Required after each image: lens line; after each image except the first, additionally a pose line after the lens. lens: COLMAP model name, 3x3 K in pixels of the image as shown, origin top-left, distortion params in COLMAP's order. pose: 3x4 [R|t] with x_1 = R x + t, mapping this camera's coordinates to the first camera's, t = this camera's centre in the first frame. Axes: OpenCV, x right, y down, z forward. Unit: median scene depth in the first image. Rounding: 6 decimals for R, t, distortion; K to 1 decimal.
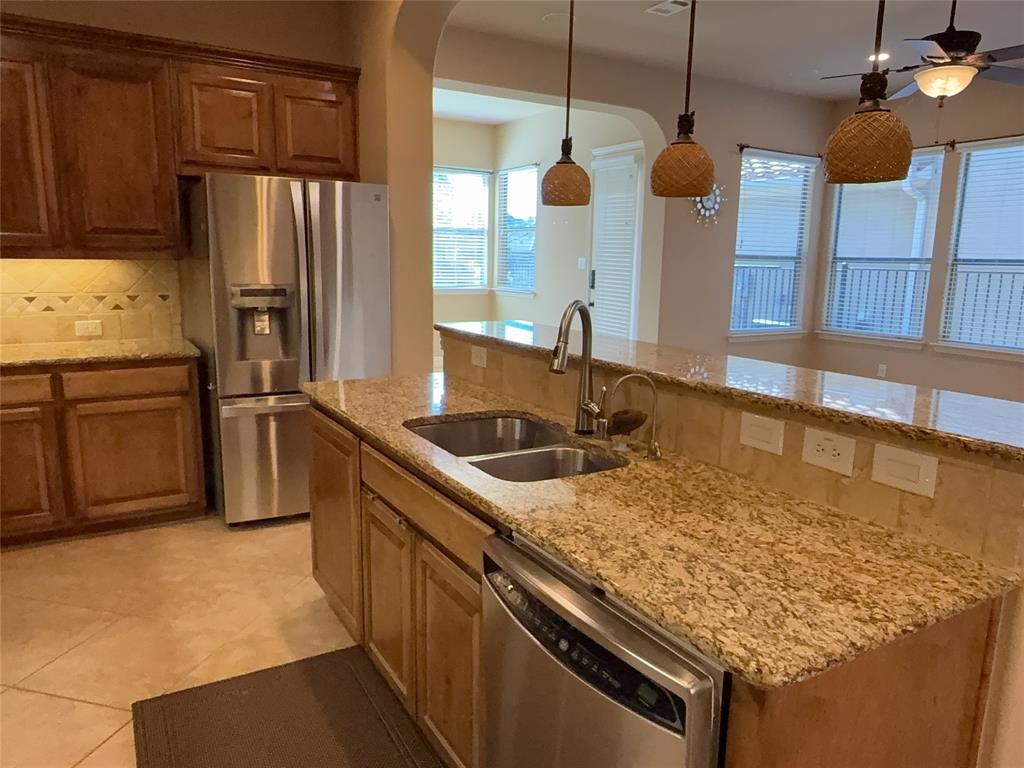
lens RADIAL K [[716.8, 0, 512.0], [0, 716.8, 384.0], [0, 0, 1]] dist [0.000850, -0.000065]
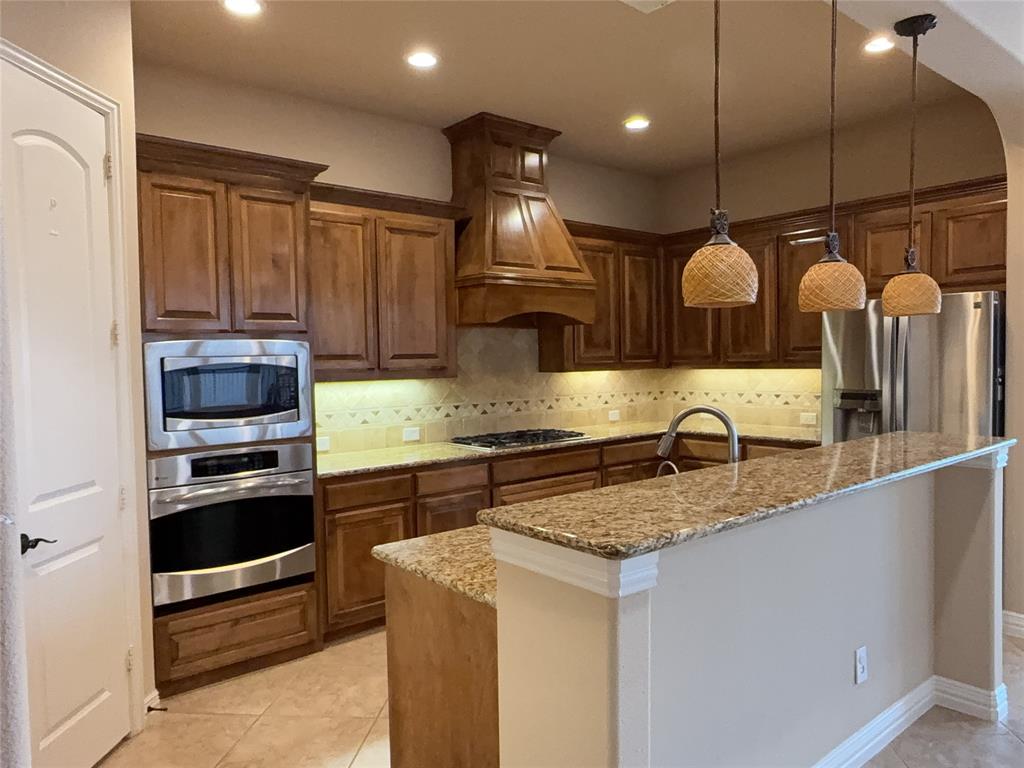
lens RADIAL K [[716.8, 0, 512.0], [0, 716.8, 384.0], [0, 0, 1]] dist [0.000850, -0.000065]
pose [[0.156723, 0.017170, -0.987493, 0.688852], [-0.154808, 0.987917, -0.007392, -0.048532], [0.975435, 0.154030, 0.157487, 0.243195]]
